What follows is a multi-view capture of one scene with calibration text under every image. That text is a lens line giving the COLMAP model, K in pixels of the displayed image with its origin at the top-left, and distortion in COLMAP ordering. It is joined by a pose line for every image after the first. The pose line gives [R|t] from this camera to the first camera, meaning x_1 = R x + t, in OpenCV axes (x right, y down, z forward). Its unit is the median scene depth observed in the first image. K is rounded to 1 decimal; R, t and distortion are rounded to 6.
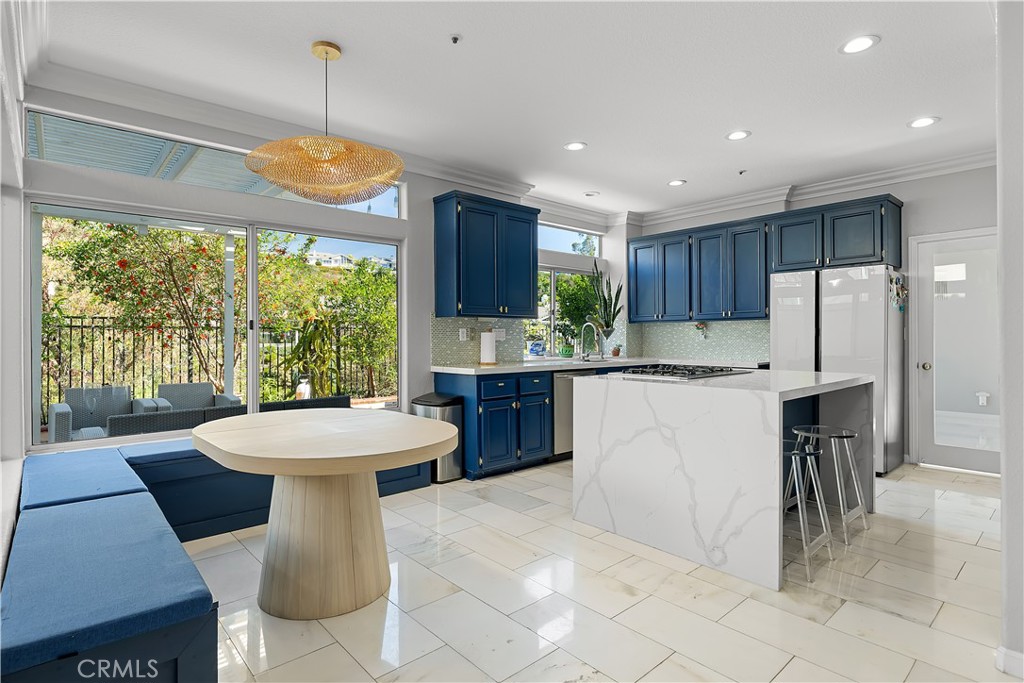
lens RADIAL K [[523.7, 0, 511.5], [0, 523.7, 339.1], [0, 0, 1]] dist [-0.005769, 0.003097]
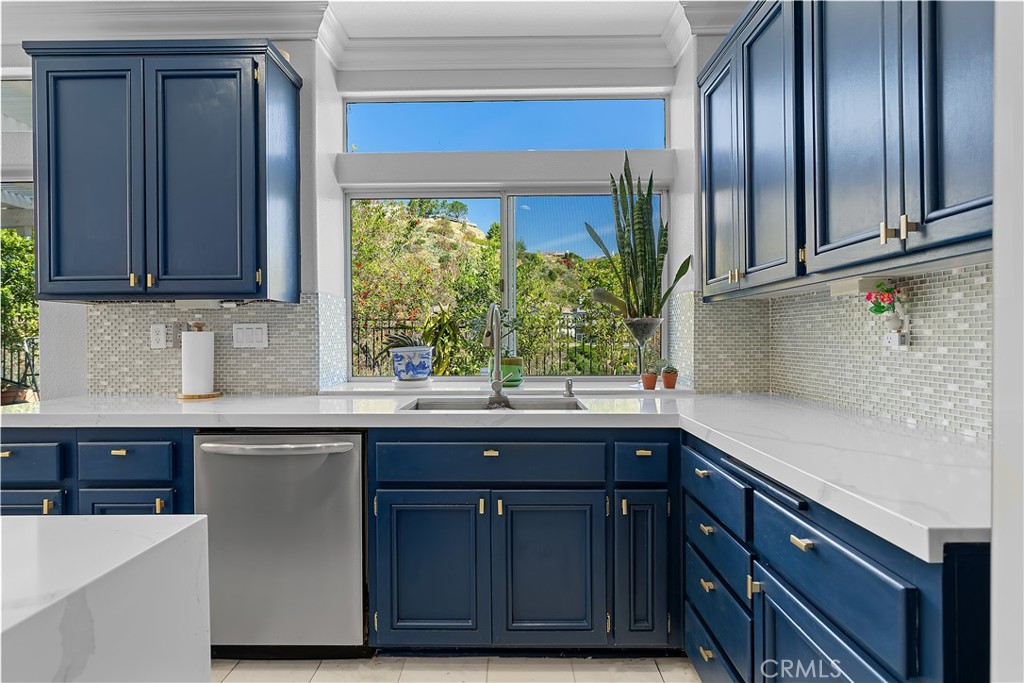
lens RADIAL K [[523.7, 0, 511.7], [0, 523.7, 339.6], [0, 0, 1]] dist [-0.005769, 0.003097]
pose [[0.737462, 0.003018, -0.675382, 0.504656], [0.001087, 0.999983, 0.005655, -0.007724], [0.675388, -0.004904, 0.737446, 0.847045]]
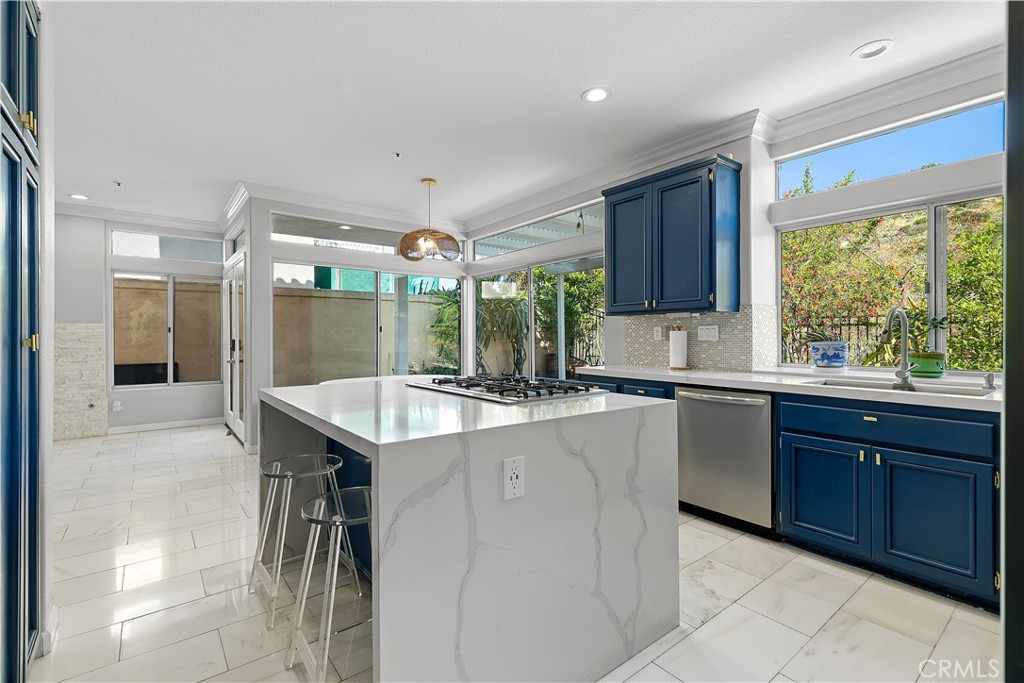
lens RADIAL K [[463.7, 0, 511.6], [0, 463.7, 337.7], [0, 0, 1]] dist [0.008239, 0.001852]
pose [[-0.064350, 0.009338, -0.997884, 0.717884], [0.002218, 0.999955, 0.009214, -0.009050], [0.997925, -0.001620, -0.064368, 0.790776]]
